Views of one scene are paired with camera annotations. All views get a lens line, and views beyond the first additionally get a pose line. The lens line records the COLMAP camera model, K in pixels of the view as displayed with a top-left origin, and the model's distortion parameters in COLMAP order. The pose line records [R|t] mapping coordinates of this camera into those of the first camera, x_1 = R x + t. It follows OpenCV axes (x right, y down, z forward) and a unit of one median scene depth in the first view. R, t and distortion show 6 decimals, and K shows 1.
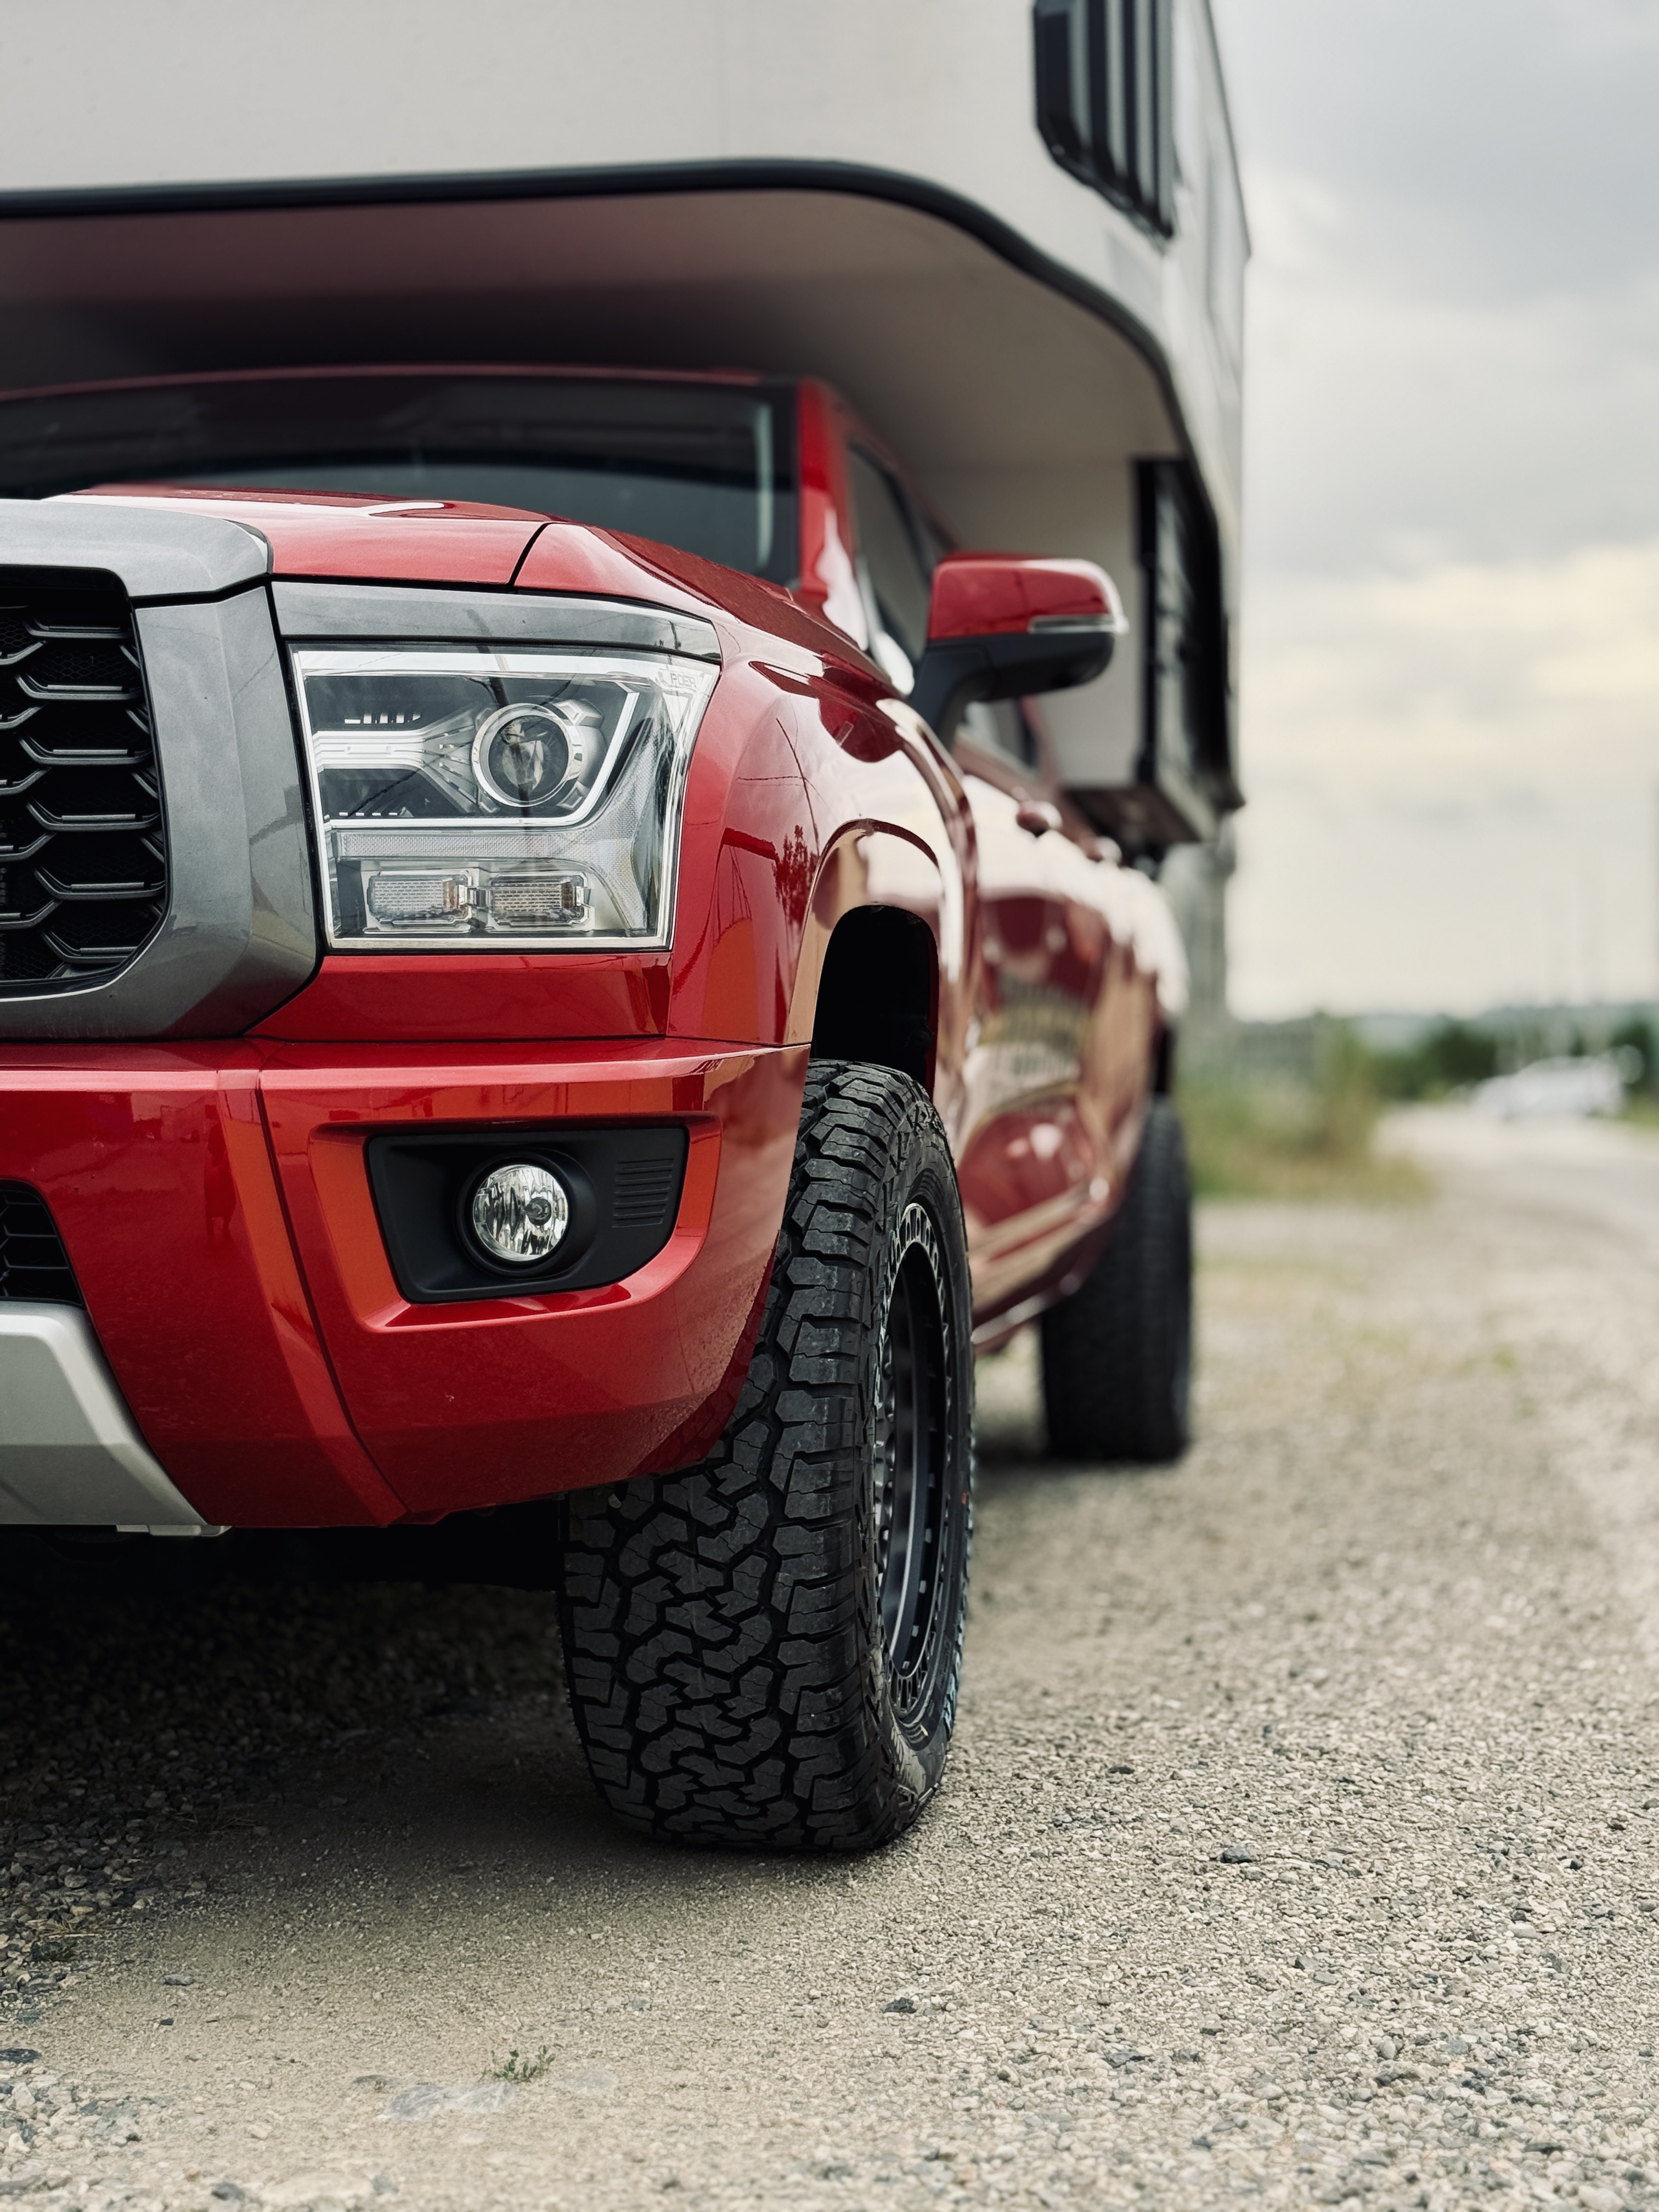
lens RADIAL K [[3054.3, 0, 829.5], [0, 3054.3, 1106.0], [0, 0, 1]] dist [0.142773, 0.003400]
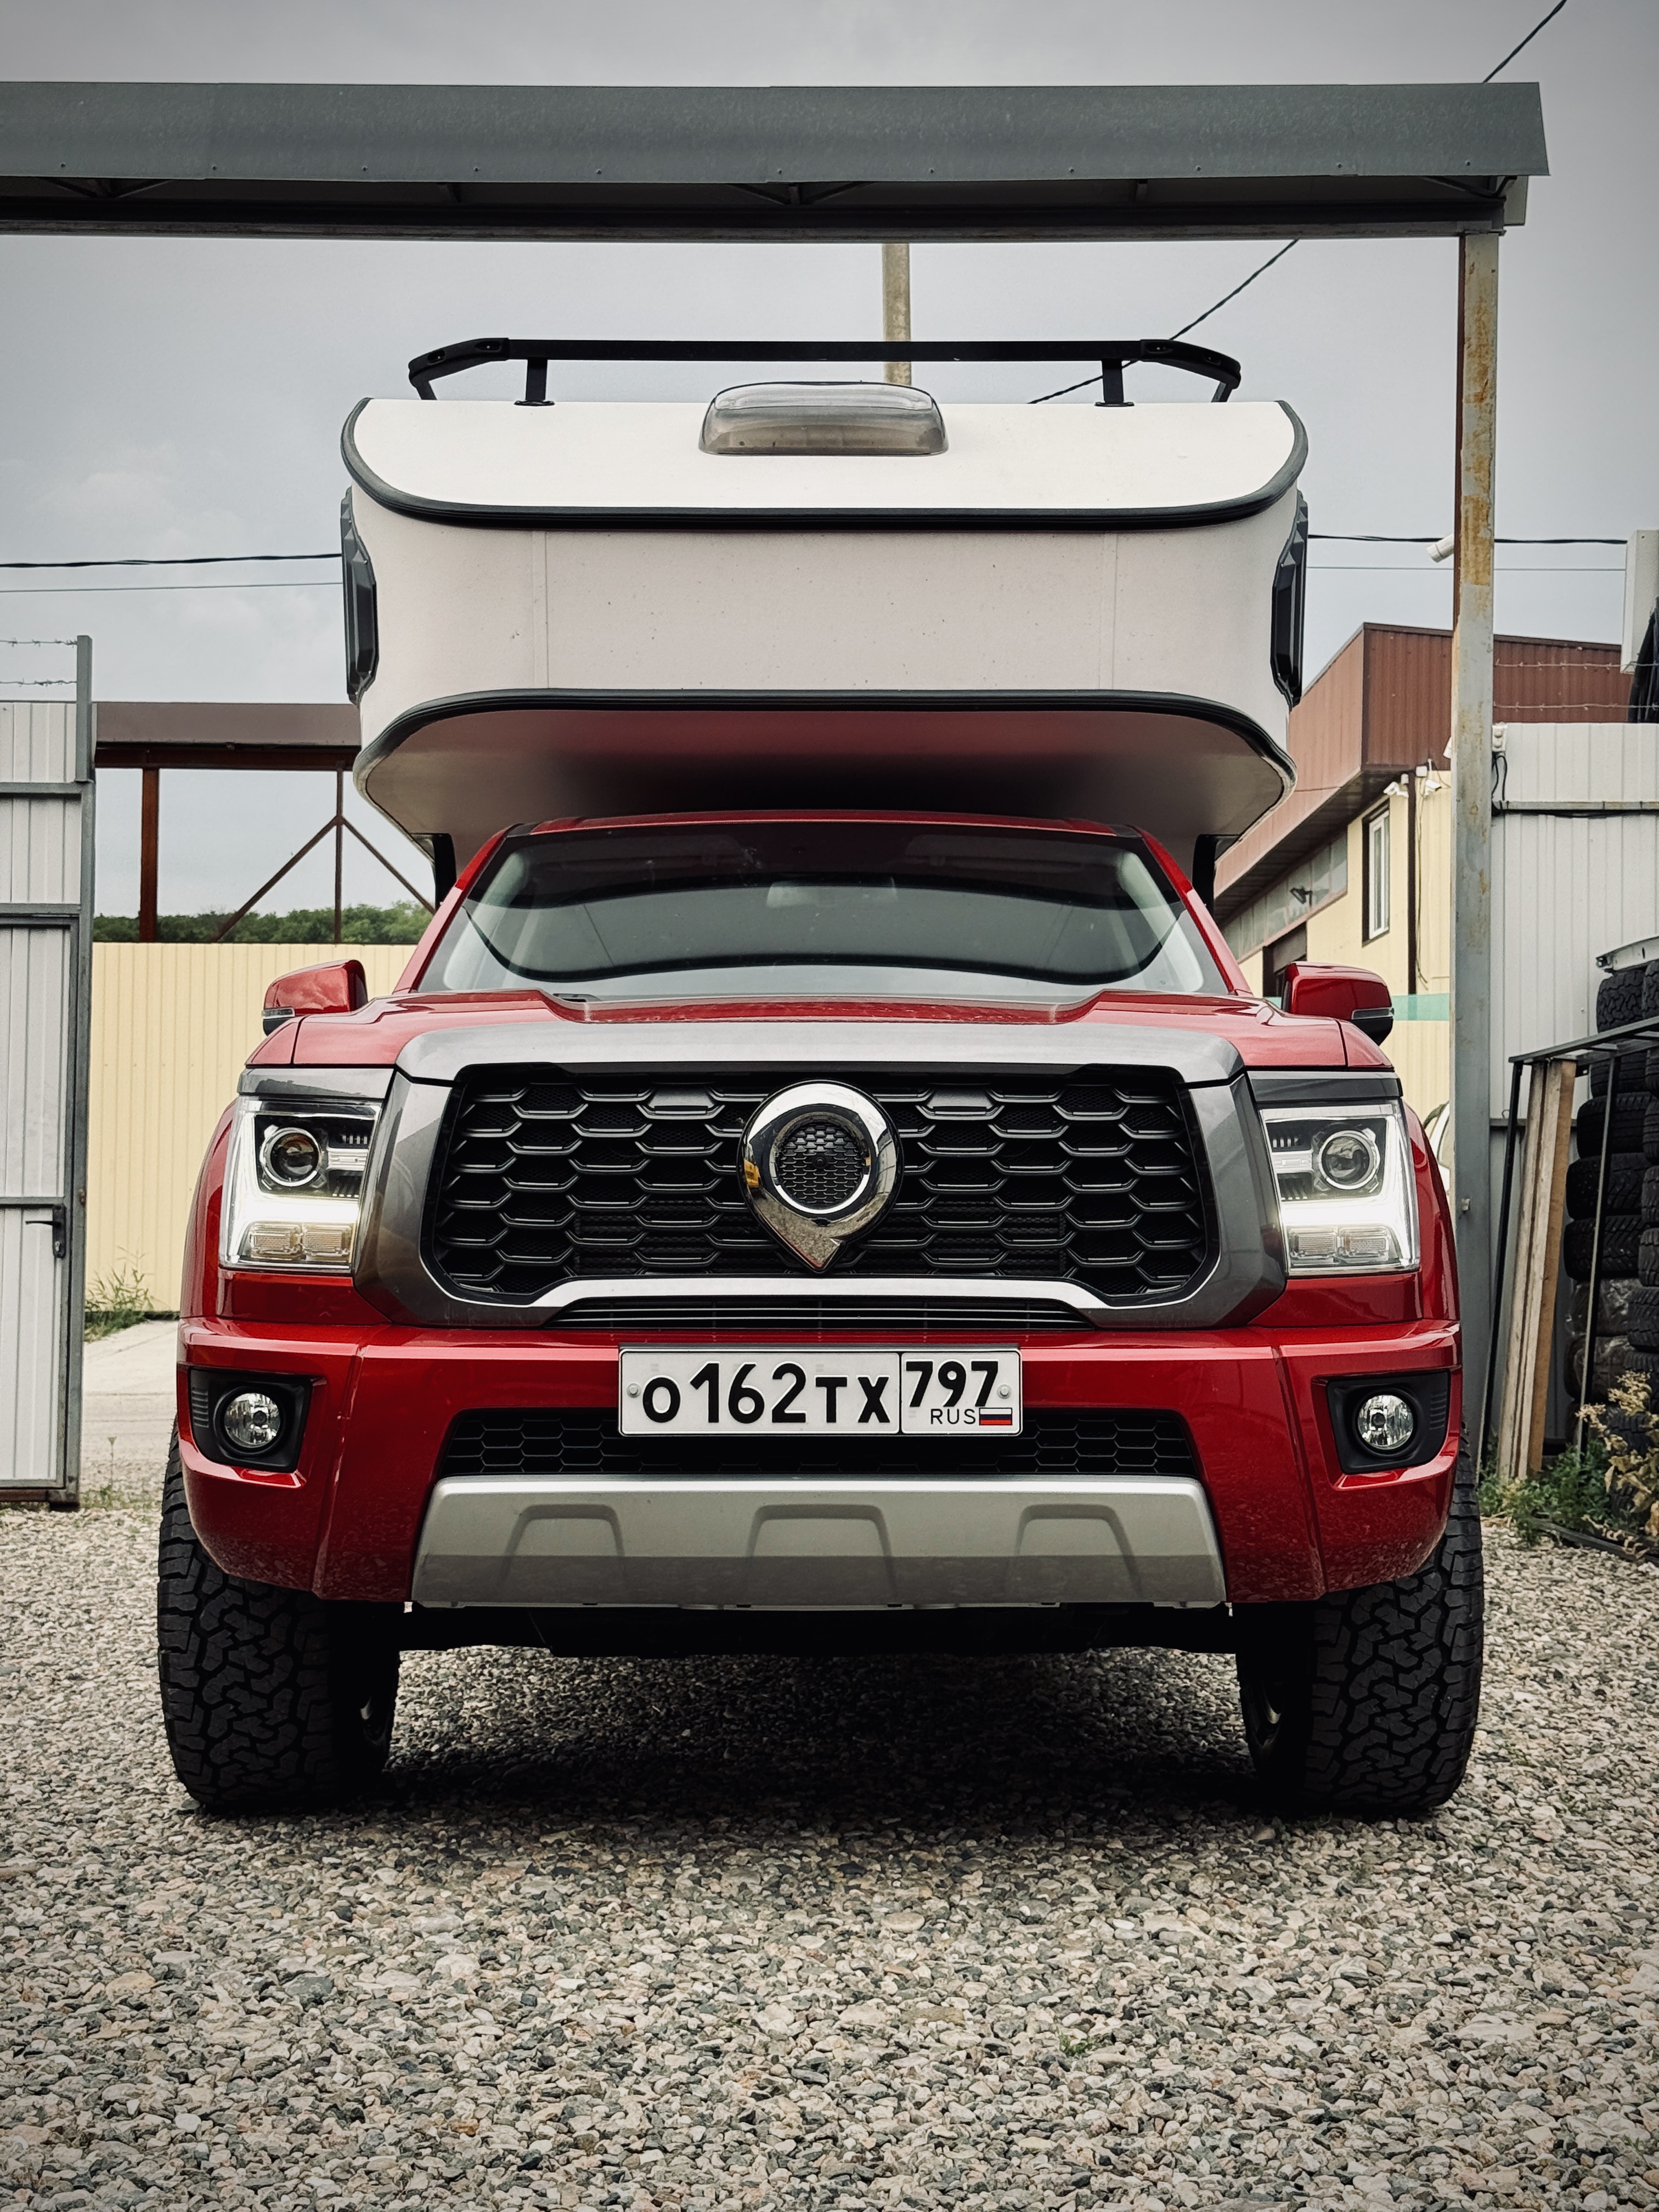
lens RADIAL K [[3050.2, 0, 829.5], [0, 3050.2, 1106.0], [0, 0, 1]] dist [0.027930, -0.007684]
pose [[0.984082, 0.001189, 0.177709, -0.658388], [0.007469, 0.998817, -0.048043, -0.058682], [-0.177556, 0.048606, 0.982910, -0.630058]]
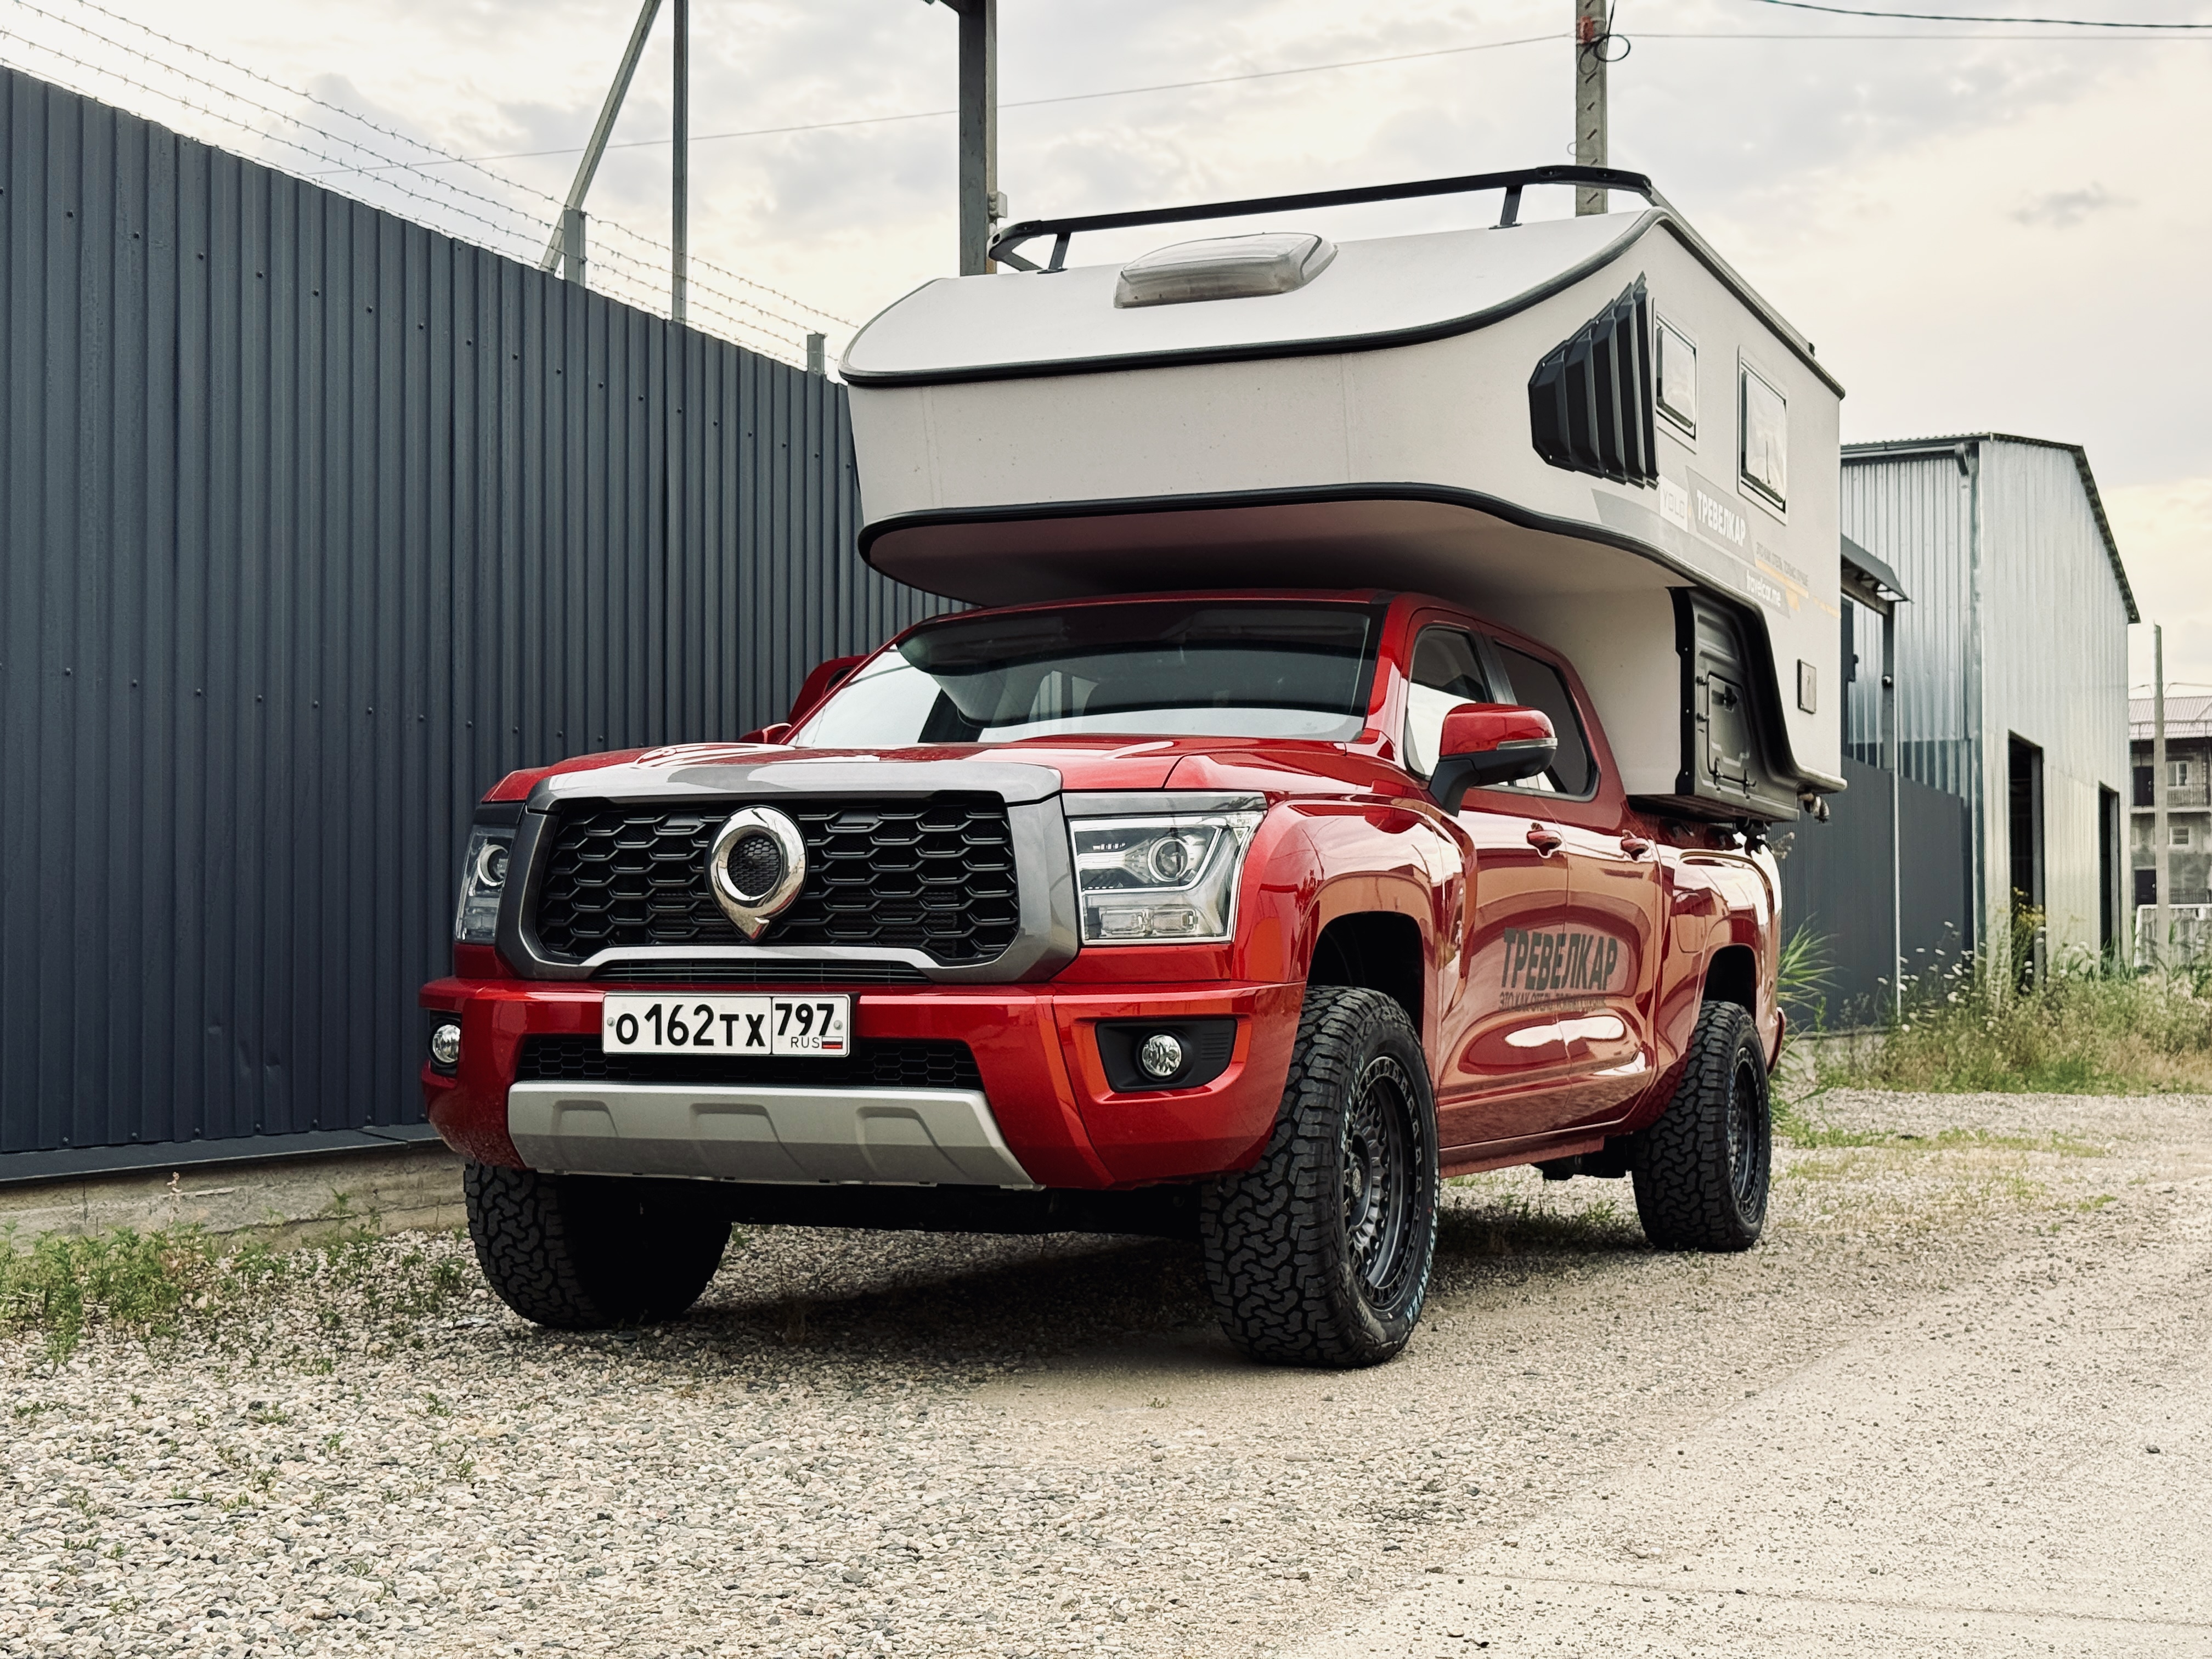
lens RADIAL K [[3050.2, 0, 1106.0], [0, 3050.2, 829.5], [0, 0, 1]] dist [0.027930, -0.007684]
pose [[0.975764, -0.012756, -0.218454, 0.335146], [0.000464, 0.998418, -0.056227, -0.006295], [0.218825, 0.054763, 0.974226, -1.181943]]
